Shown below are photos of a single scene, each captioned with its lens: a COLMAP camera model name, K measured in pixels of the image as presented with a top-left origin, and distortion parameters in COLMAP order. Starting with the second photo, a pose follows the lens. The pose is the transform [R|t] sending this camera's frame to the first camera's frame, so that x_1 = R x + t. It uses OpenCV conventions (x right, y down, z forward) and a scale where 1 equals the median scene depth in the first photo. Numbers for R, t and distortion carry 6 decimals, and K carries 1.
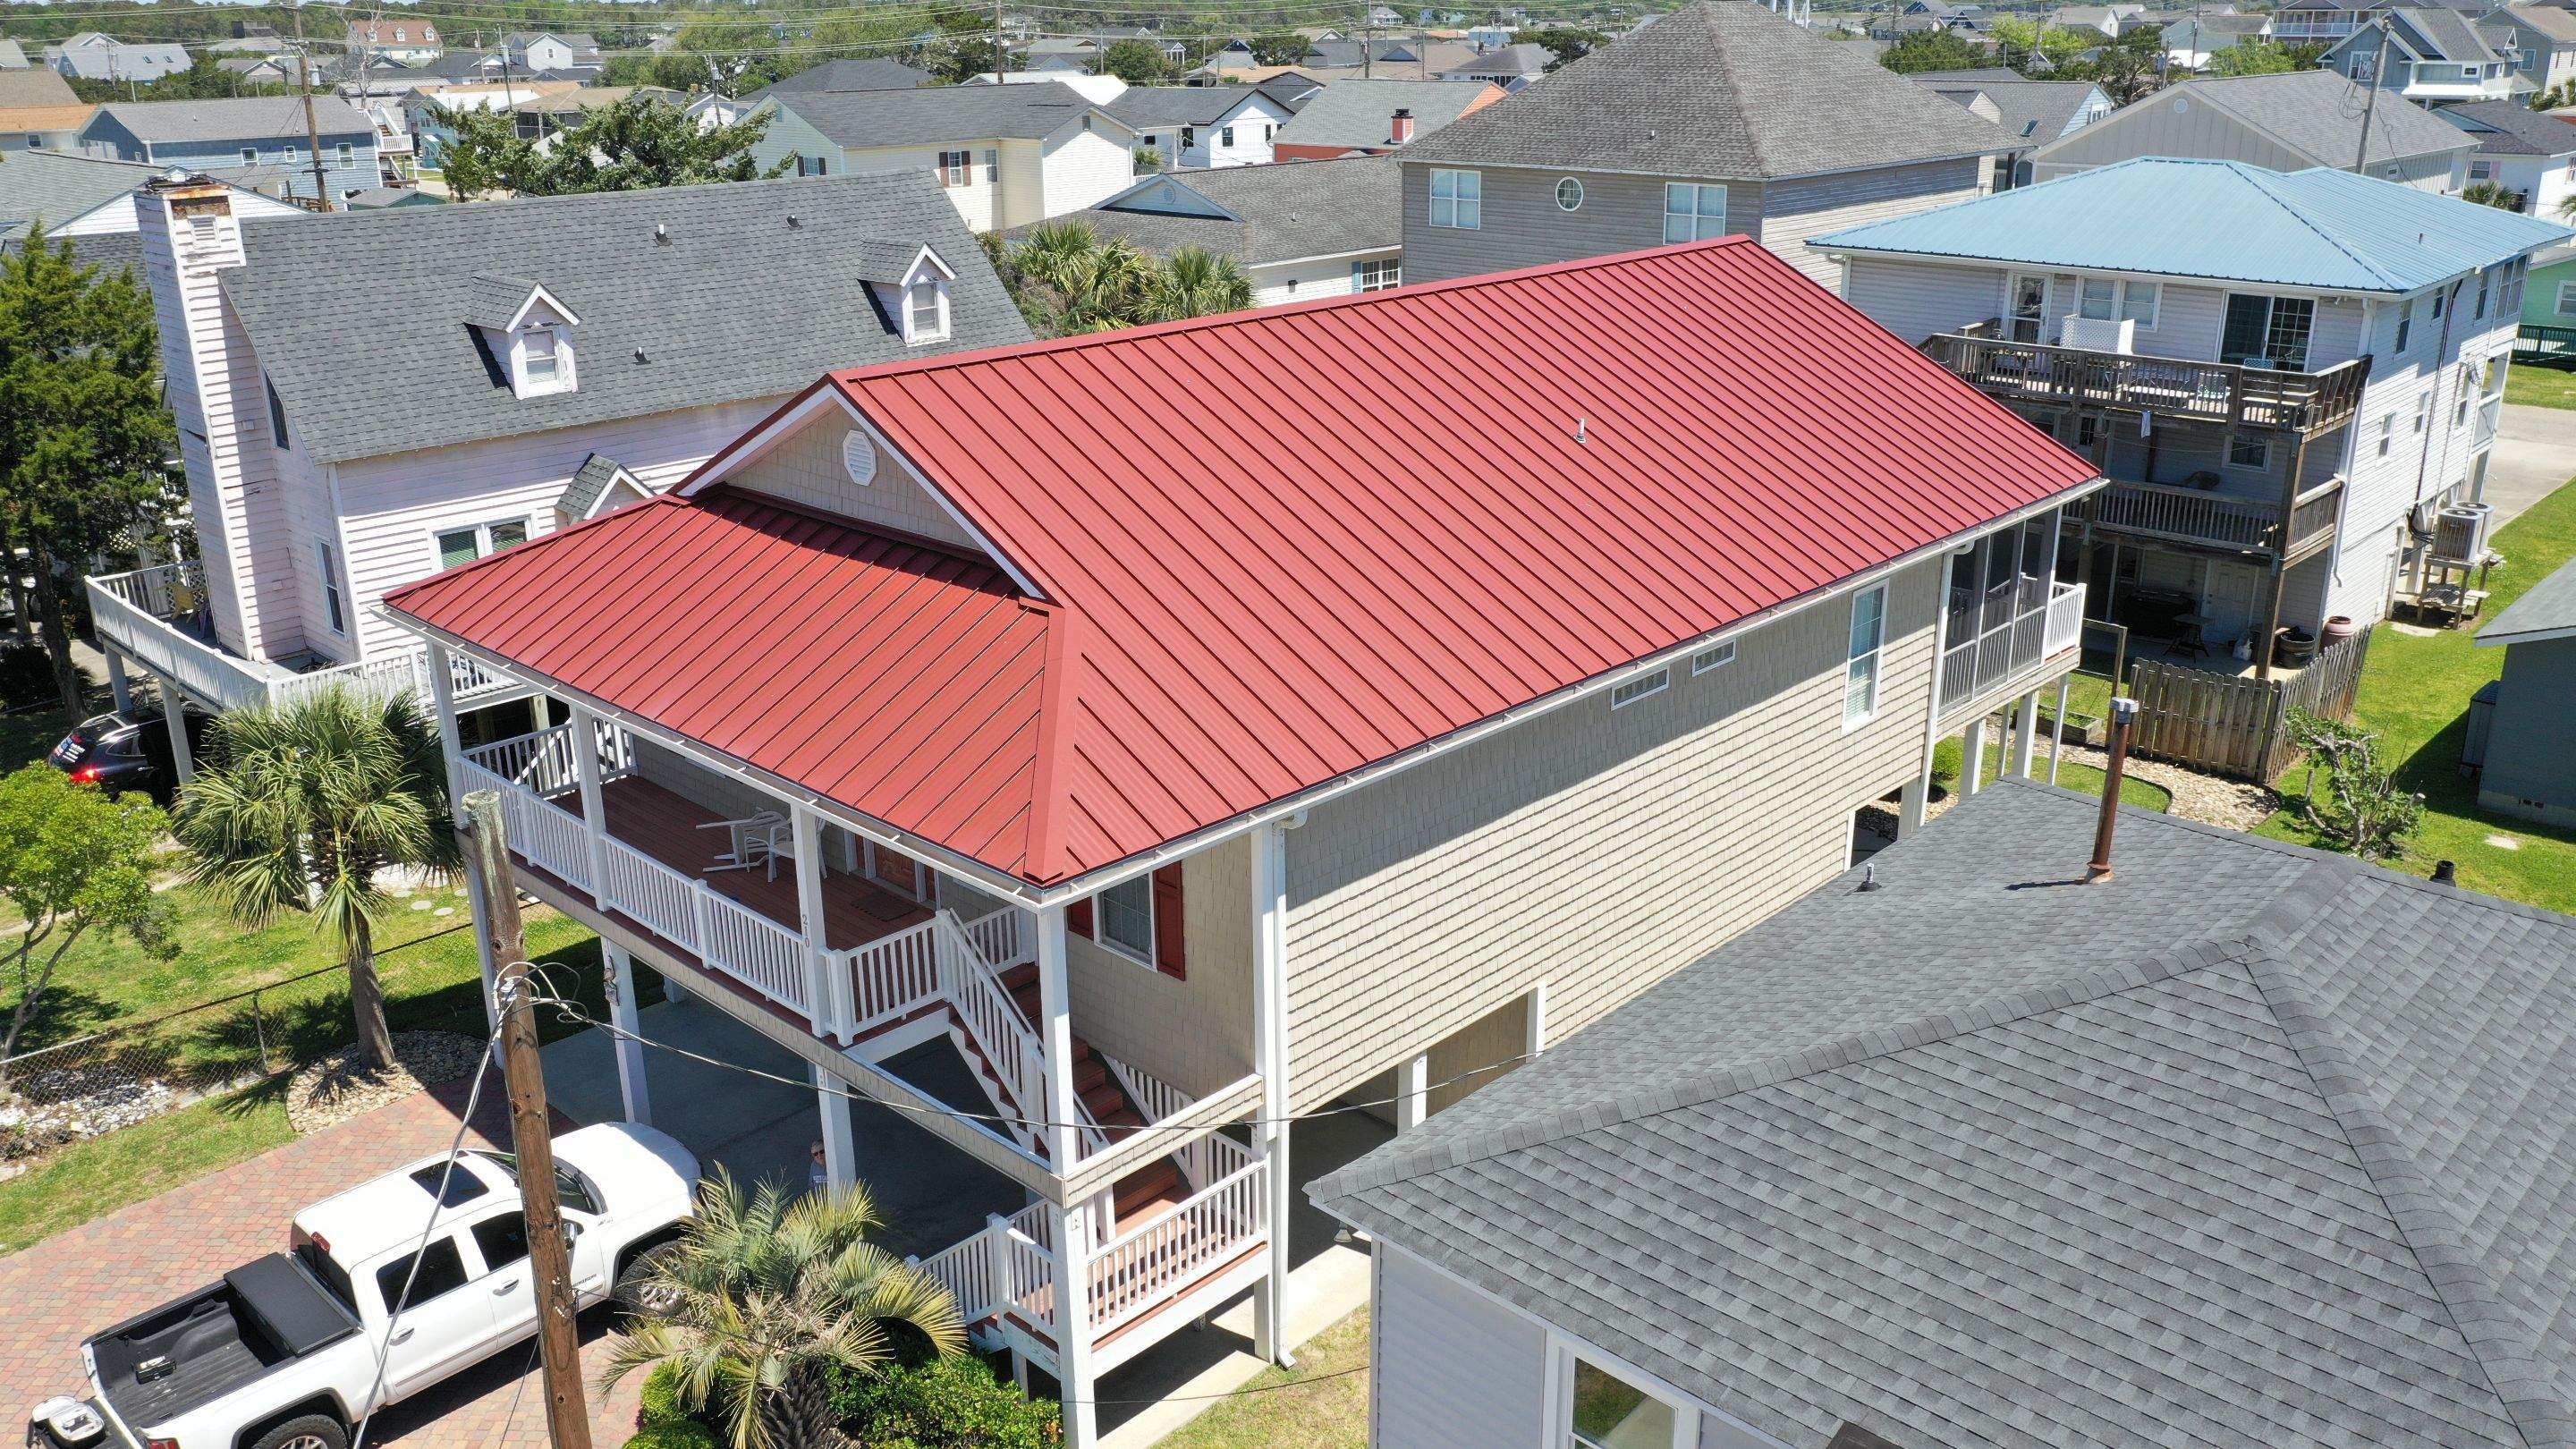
lens RADIAL K [[2029.4, 0, 1288.0], [0, 2029.4, 724.5], [0, 0, 1]] dist [-0.009563, -0.001600]
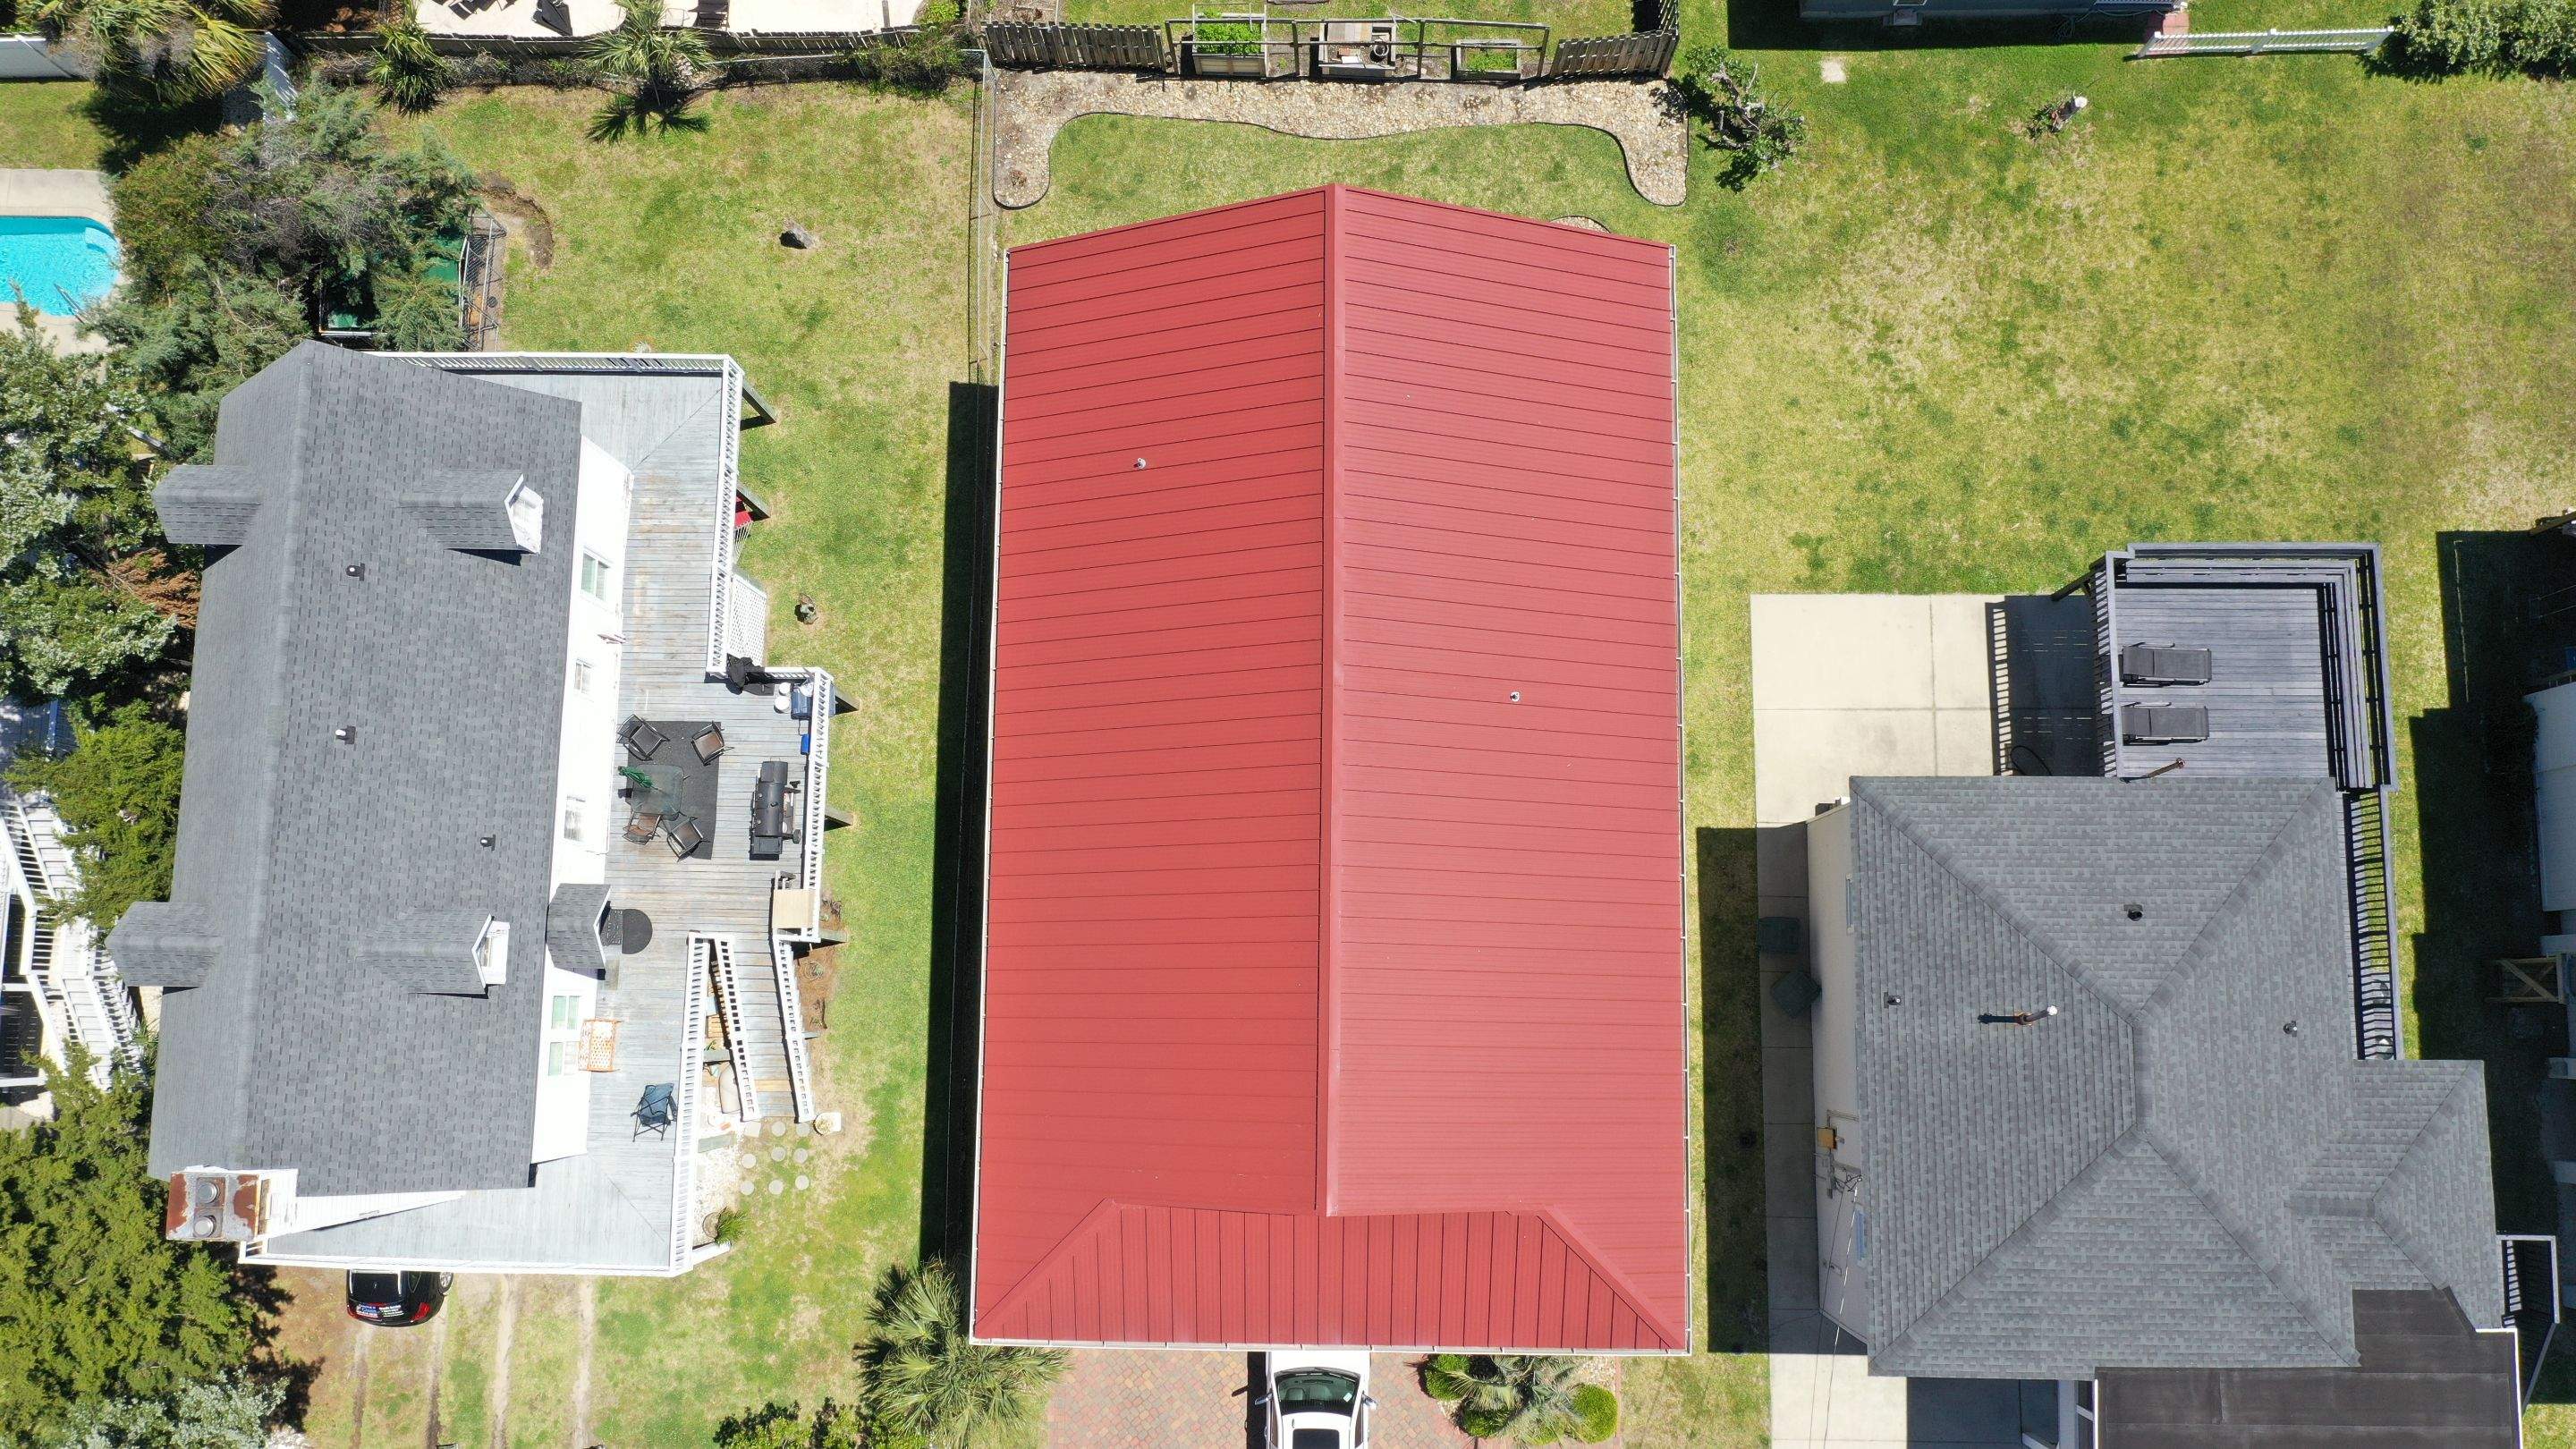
lens RADIAL K [[2029.4, 0, 1288.0], [0, 2029.4, 724.5], [0, 0, 1]] dist [-0.009563, -0.001600]
pose [[0.728621, -0.680185, 0.080375, -0.189224], [0.252585, 0.375923, 0.891562, -2.795506], [-0.636642, -0.629309, 0.445710, 0.907841]]
